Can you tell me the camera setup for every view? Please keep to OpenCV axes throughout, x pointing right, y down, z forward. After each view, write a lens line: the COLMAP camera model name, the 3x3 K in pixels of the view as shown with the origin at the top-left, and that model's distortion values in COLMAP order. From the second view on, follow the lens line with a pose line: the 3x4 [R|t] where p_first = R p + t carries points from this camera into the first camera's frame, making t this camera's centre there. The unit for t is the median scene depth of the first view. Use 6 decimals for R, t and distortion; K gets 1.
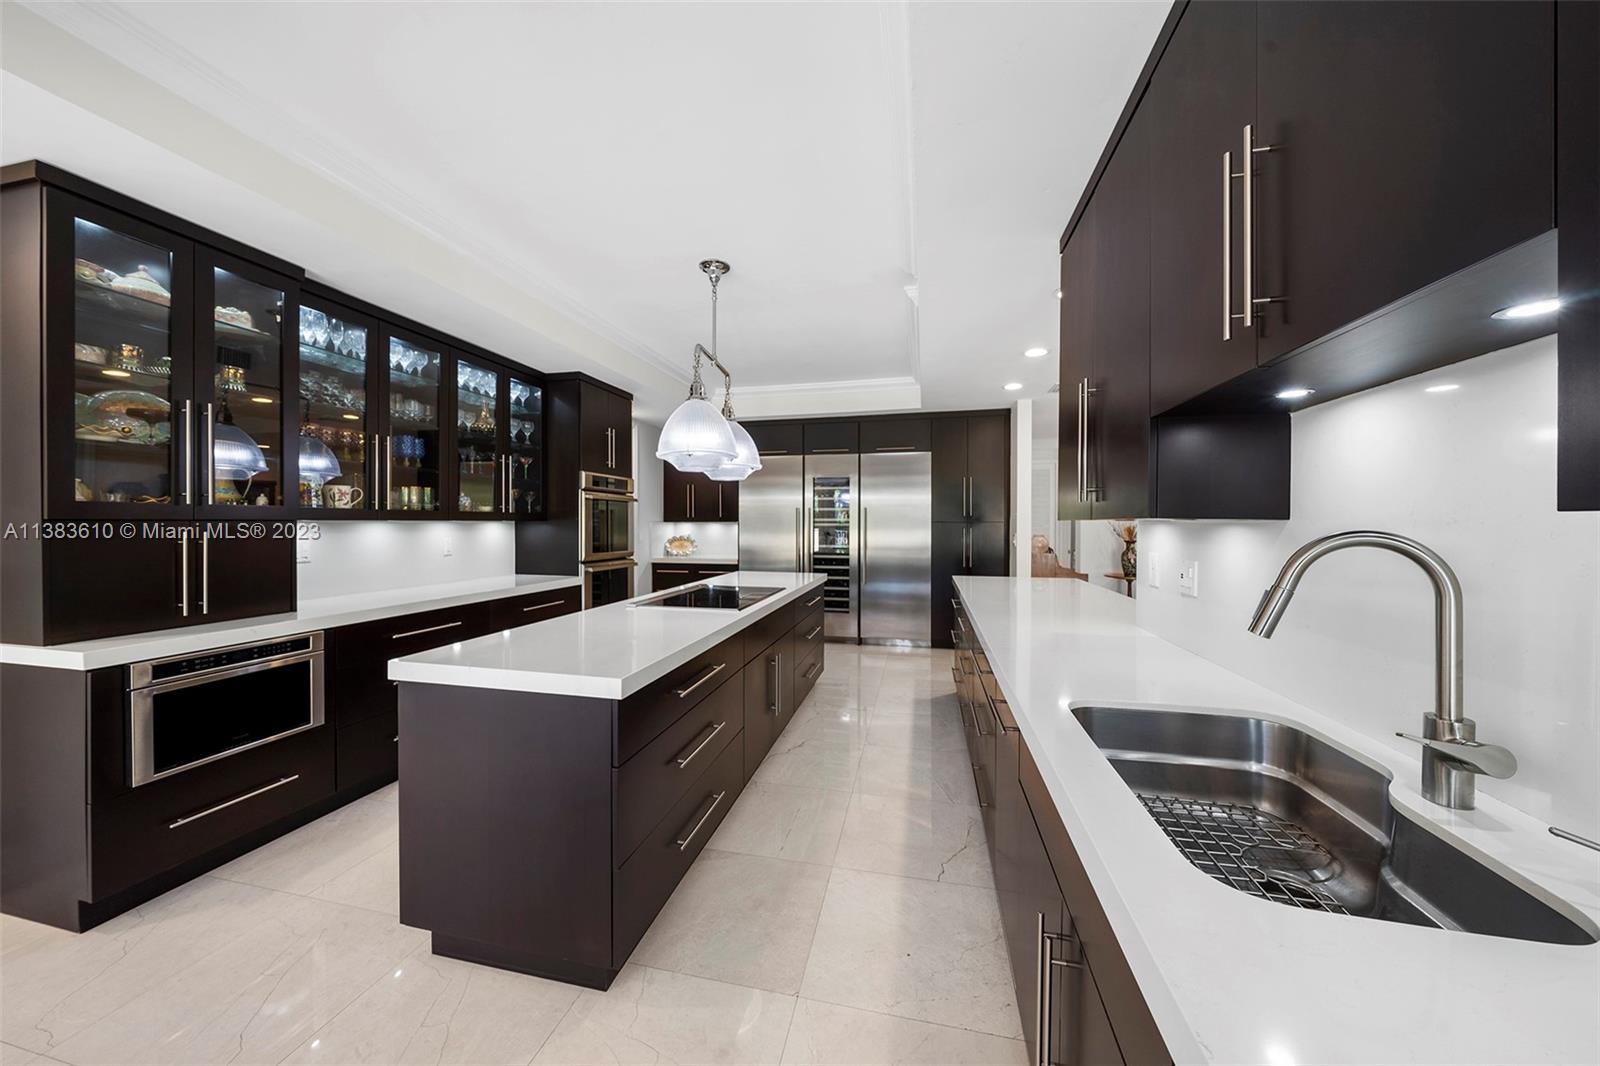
lens RADIAL K [[559.6, 0, 799.5], [0, 559.6, 525.5], [0, 0, 1]] dist [-0.003996, -0.000917]
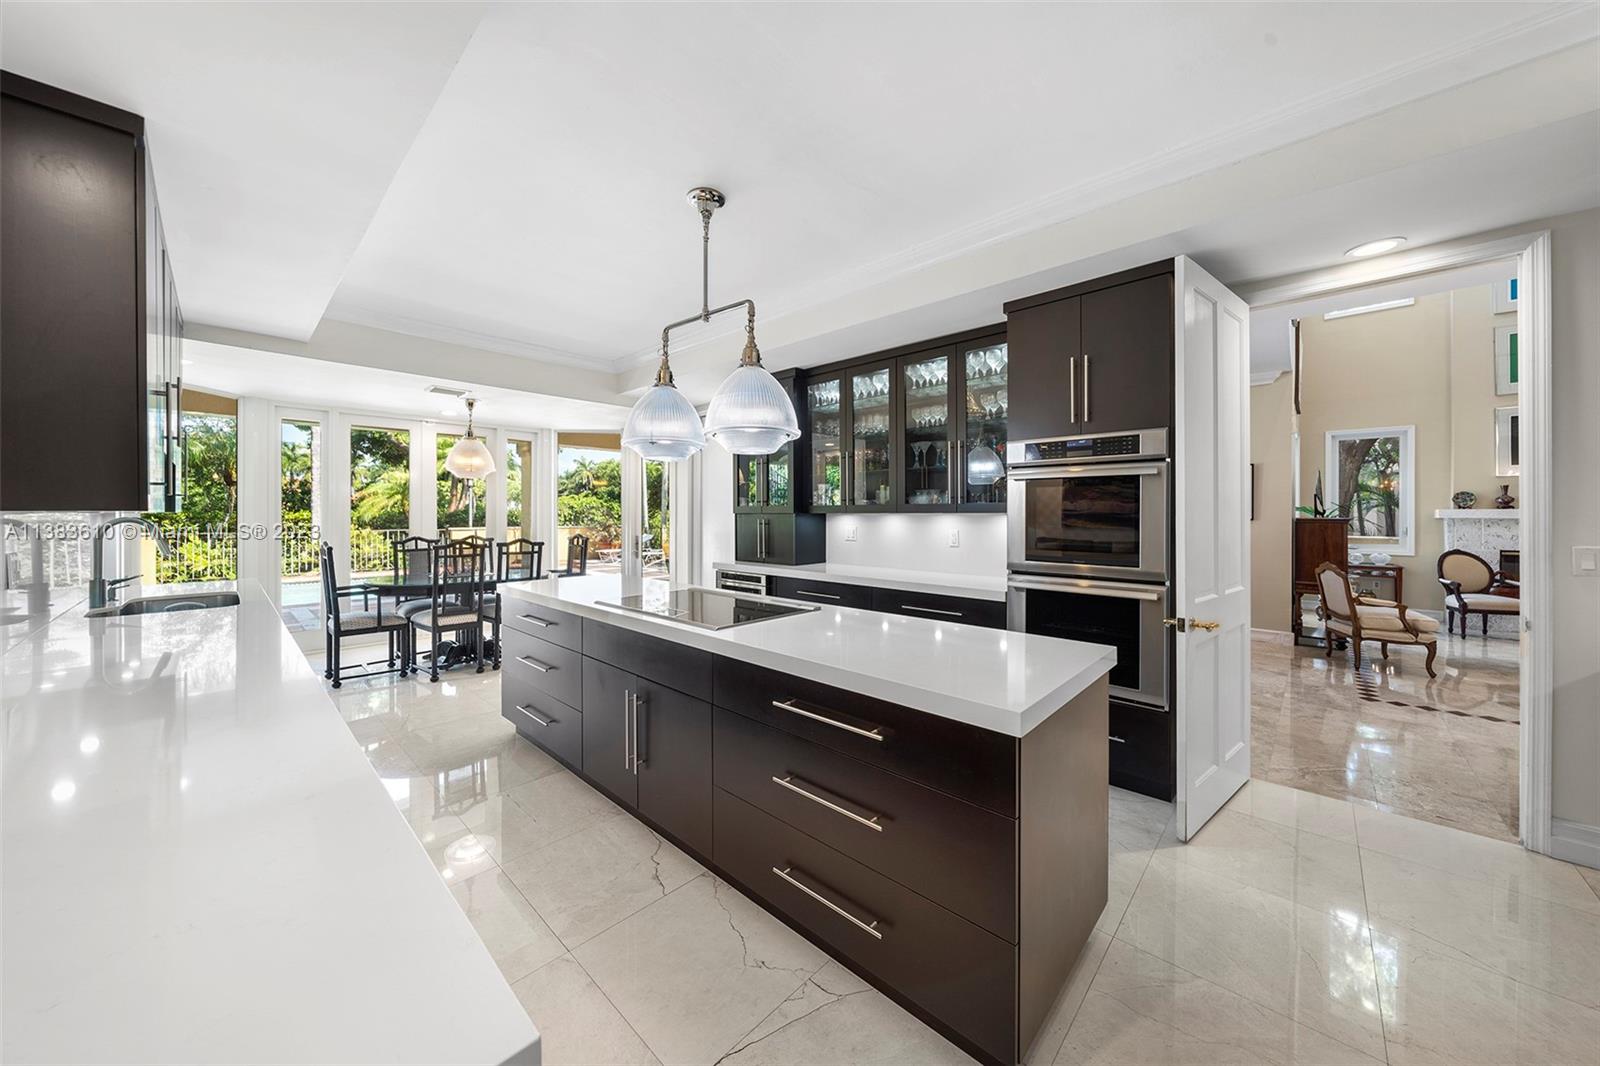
lens RADIAL K [[559.6, 0, 809.7], [0, 559.6, 517.2], [0, 0, 1]] dist [-0.003996, -0.000917]
pose [[-0.503052, -0.001397, -0.864255, 0.330423], [-0.005176, 0.999986, 0.001396, -0.001383], [0.864241, 0.005176, -0.503052, 1.073803]]
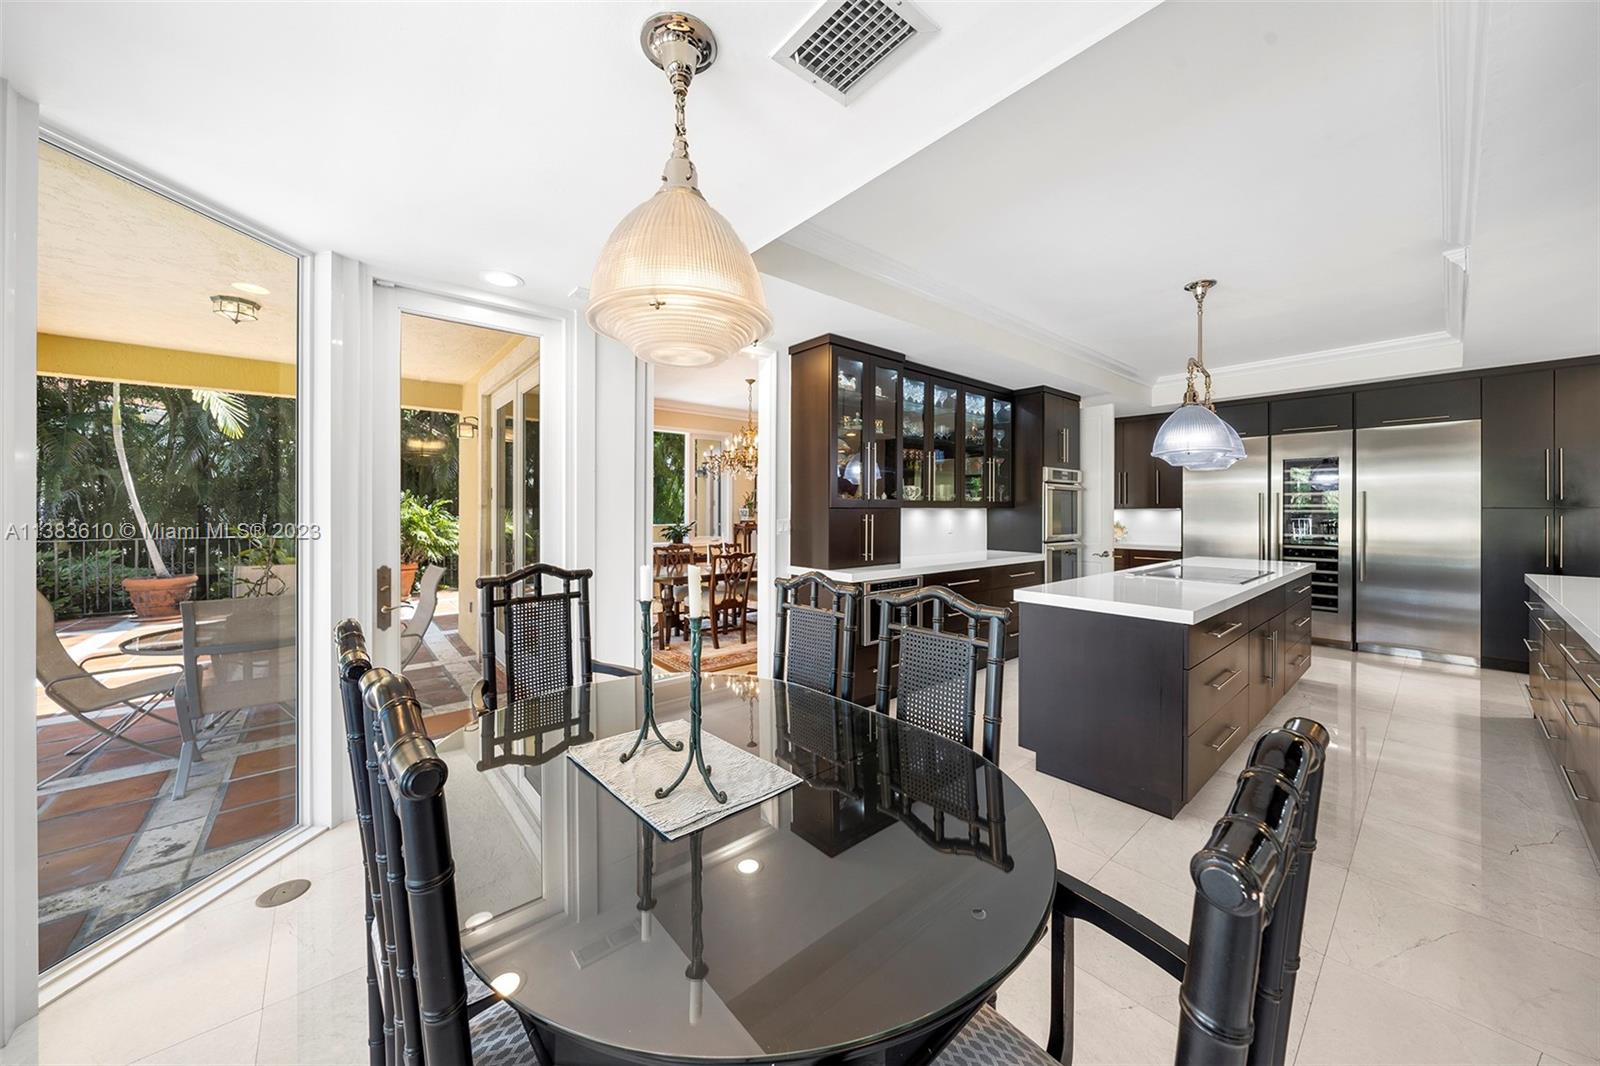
lens RADIAL K [[559.6, 0, 799.3], [0, 559.6, 511.3], [0, 0, 1]] dist [-0.003996, -0.000917]
pose [[0.795879, 0.002166, -0.605452, -0.078185], [-0.002388, 0.999997, 0.000437, -0.000304], [0.605451, 0.001098, 0.795882, -0.280030]]
